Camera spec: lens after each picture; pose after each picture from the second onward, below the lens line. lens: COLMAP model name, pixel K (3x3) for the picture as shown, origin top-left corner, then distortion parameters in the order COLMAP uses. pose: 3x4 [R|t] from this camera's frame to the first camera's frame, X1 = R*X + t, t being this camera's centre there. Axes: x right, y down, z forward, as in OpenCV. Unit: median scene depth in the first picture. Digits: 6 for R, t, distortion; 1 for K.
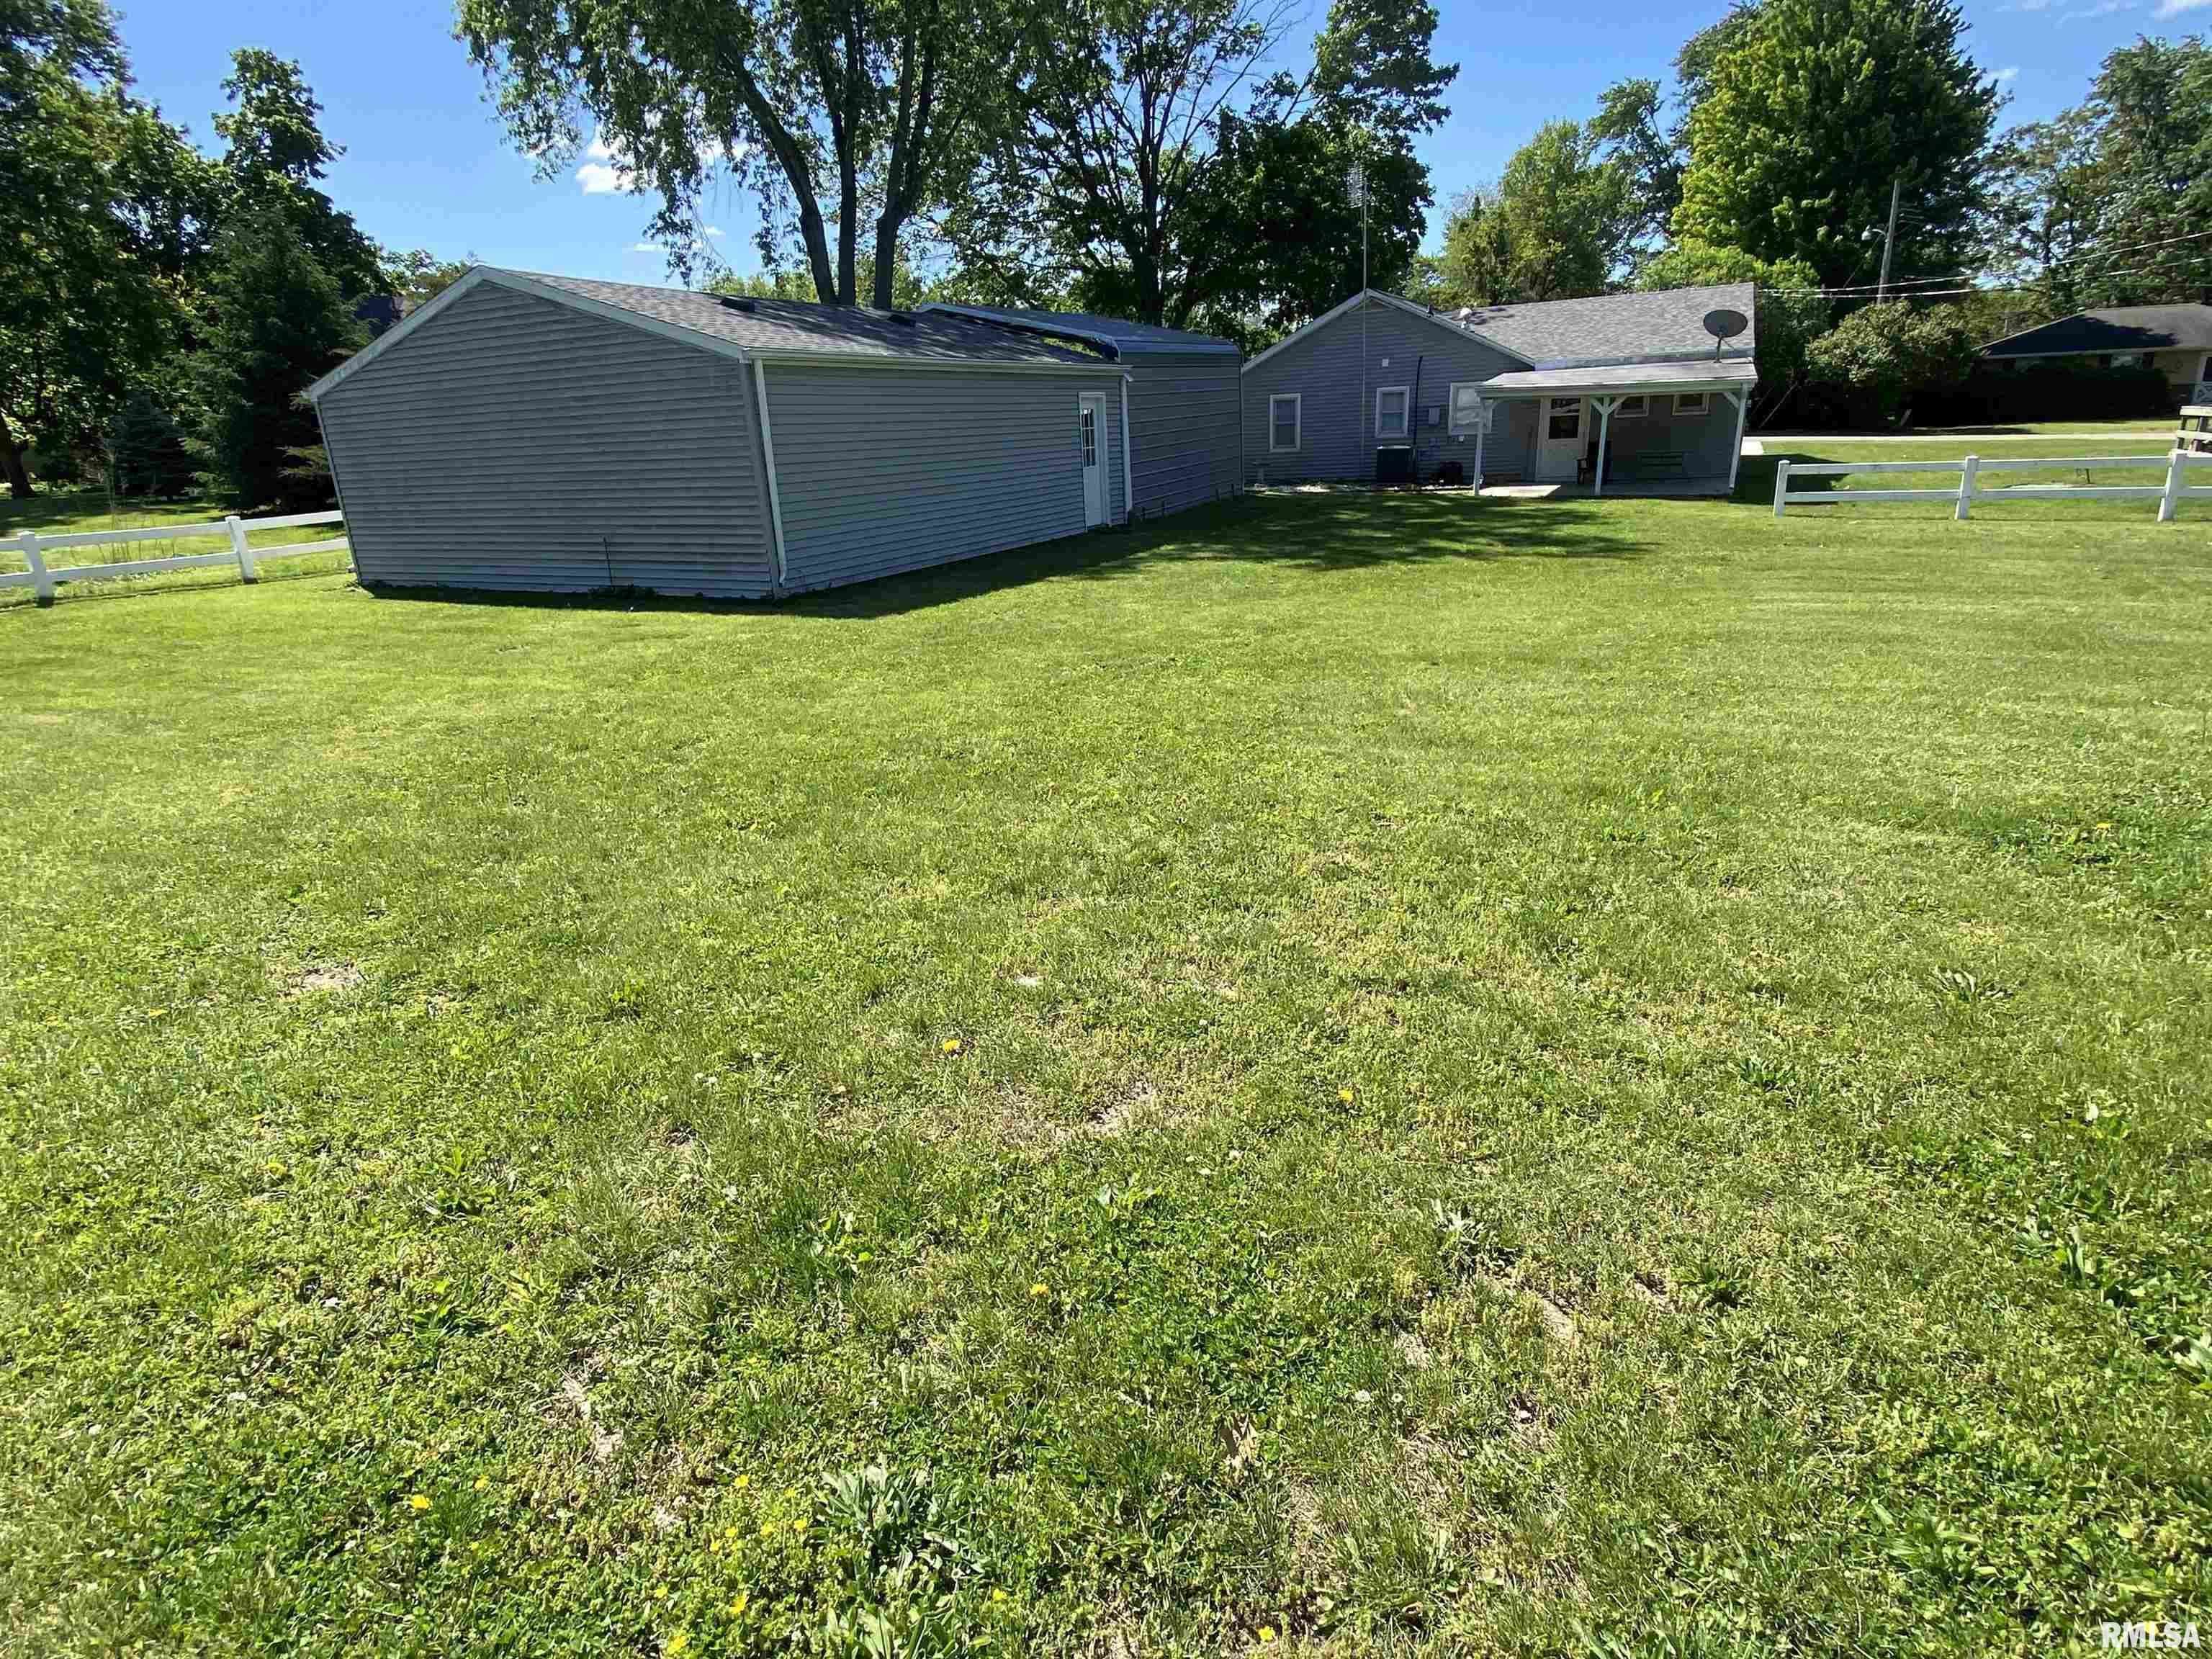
lens RADIAL K [[1082.5, 0, 1106.0], [0, 1082.5, 829.5], [0, 0, 1]] dist [0.000569, -0.000254]
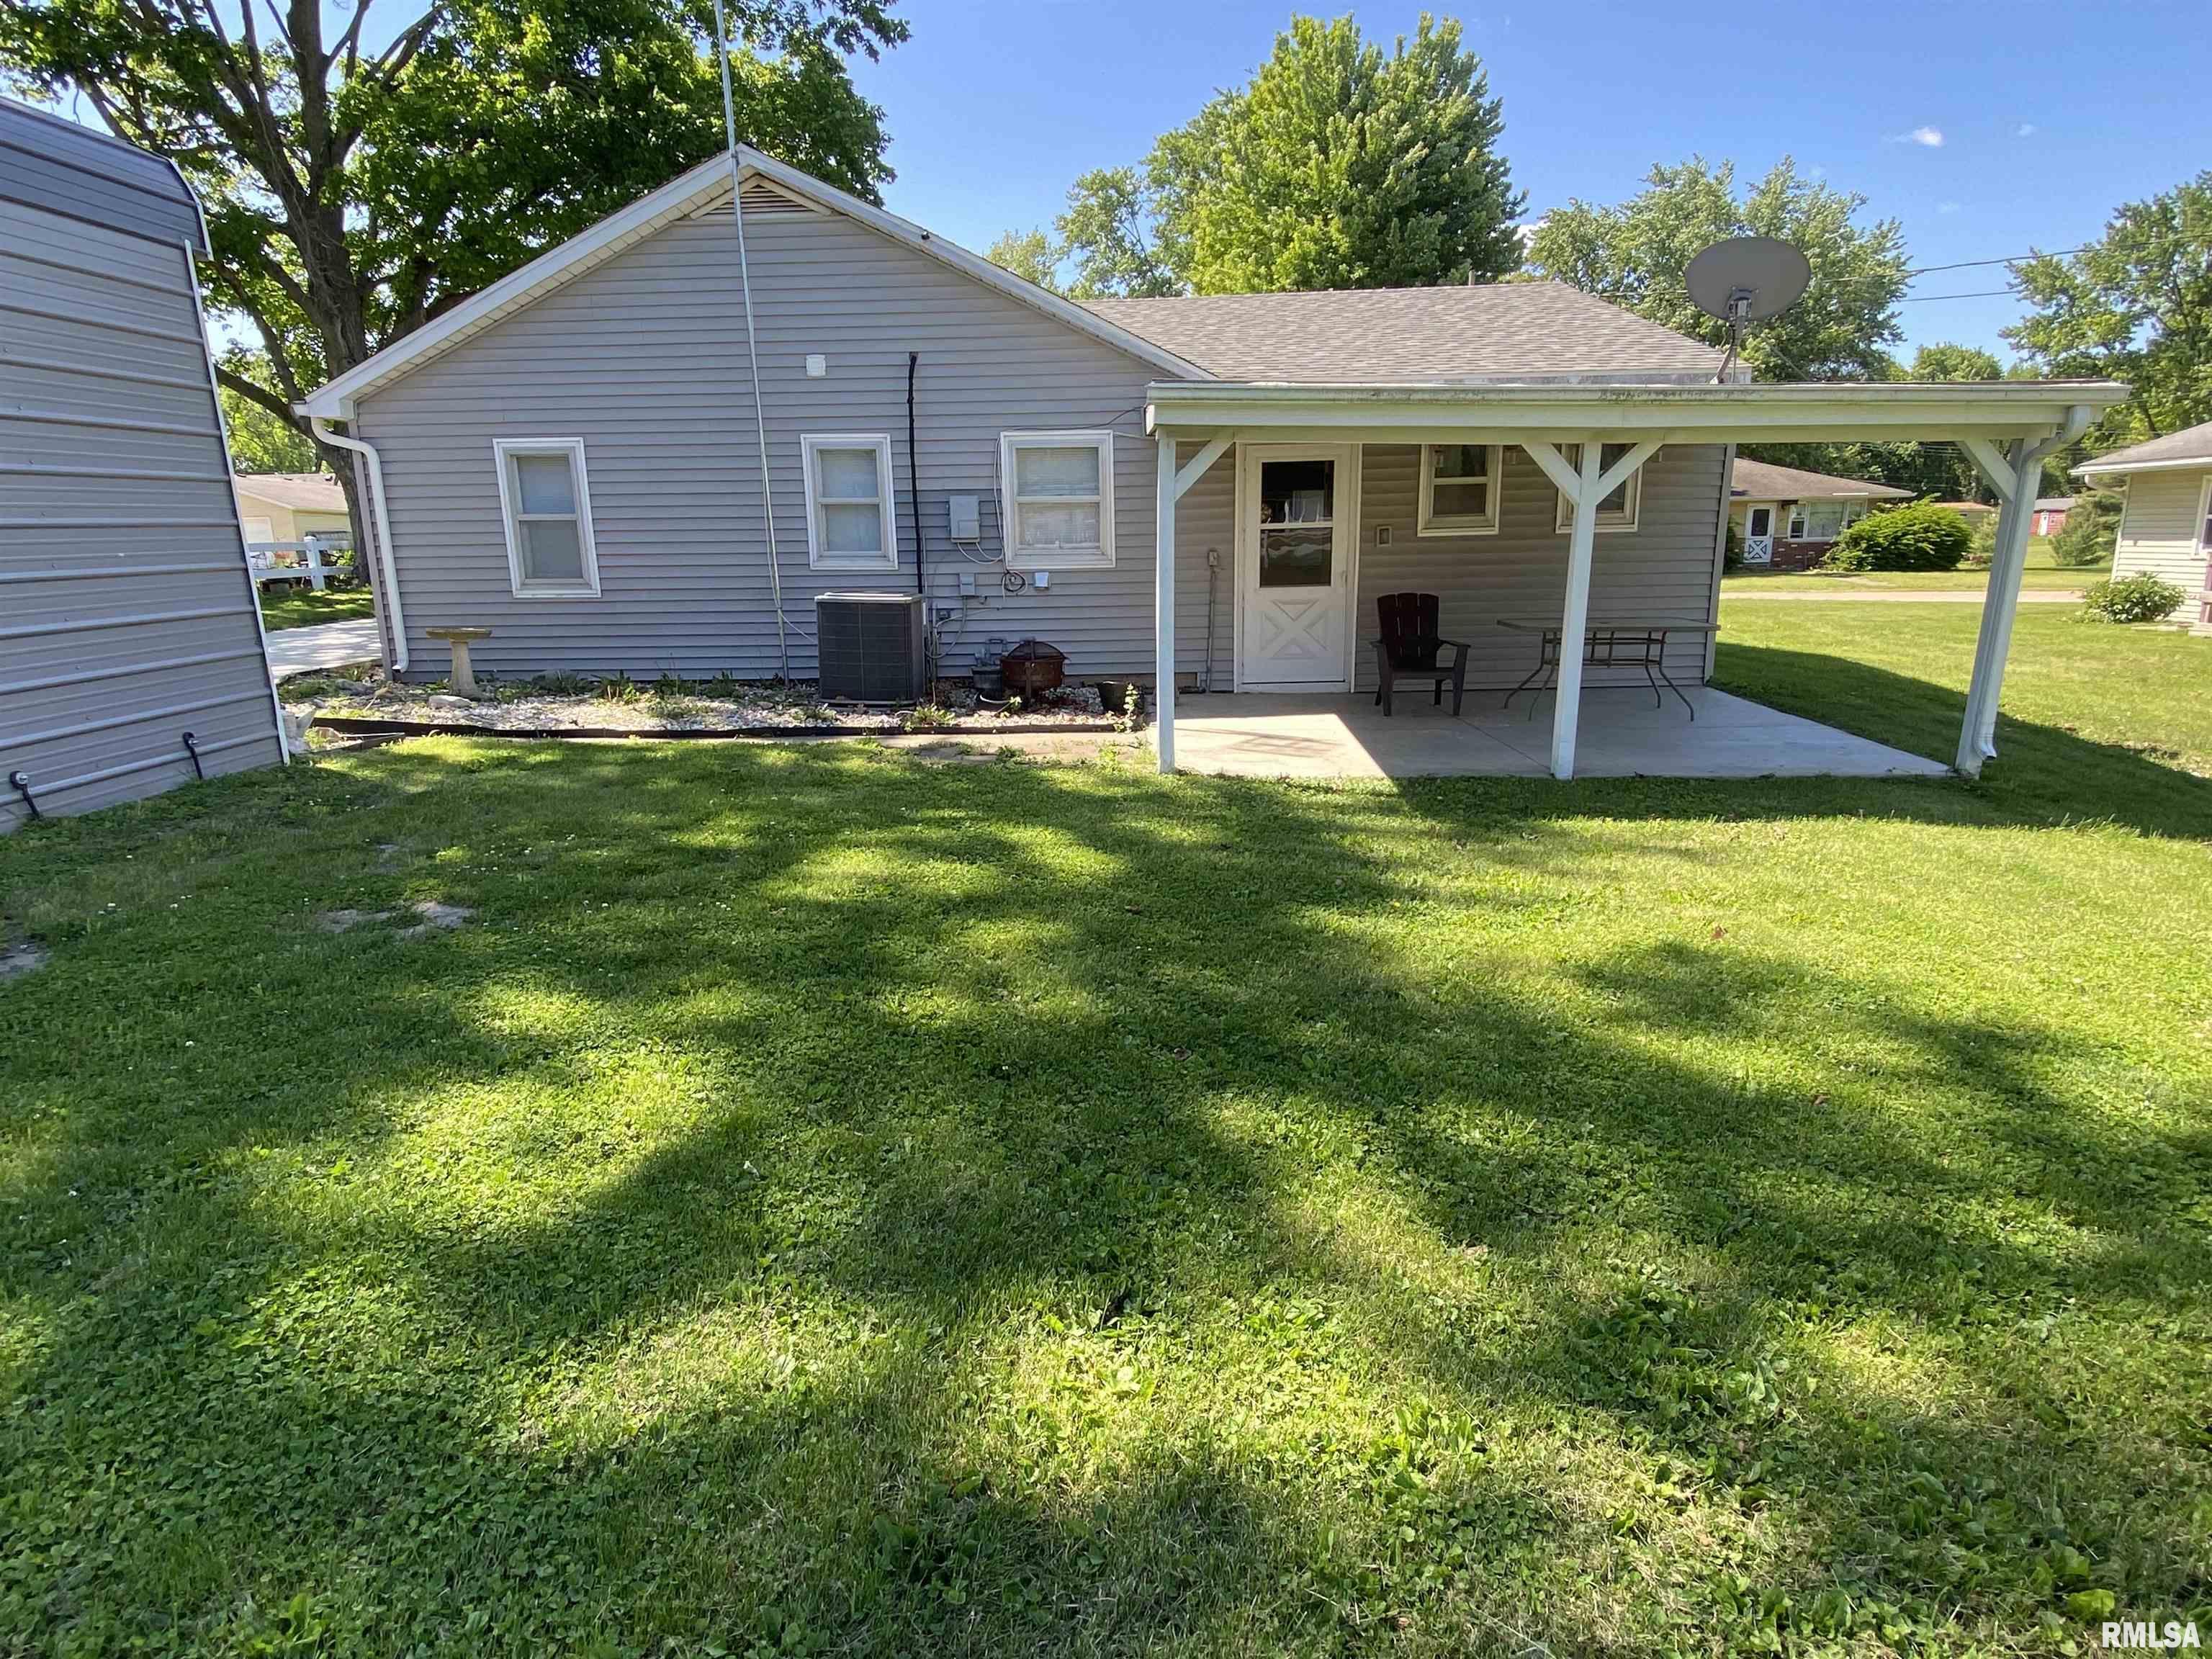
lens RADIAL K [[1189.8, 0, 1106.0], [0, 1189.8, 829.5], [0, 0, 1]] dist [0.041577, -0.051610]
pose [[0.905210, -0.061111, 0.420547, 0.131251], [0.118338, 0.986712, -0.111336, -0.173826], [-0.408155, 0.150549, 0.900413, 0.487079]]
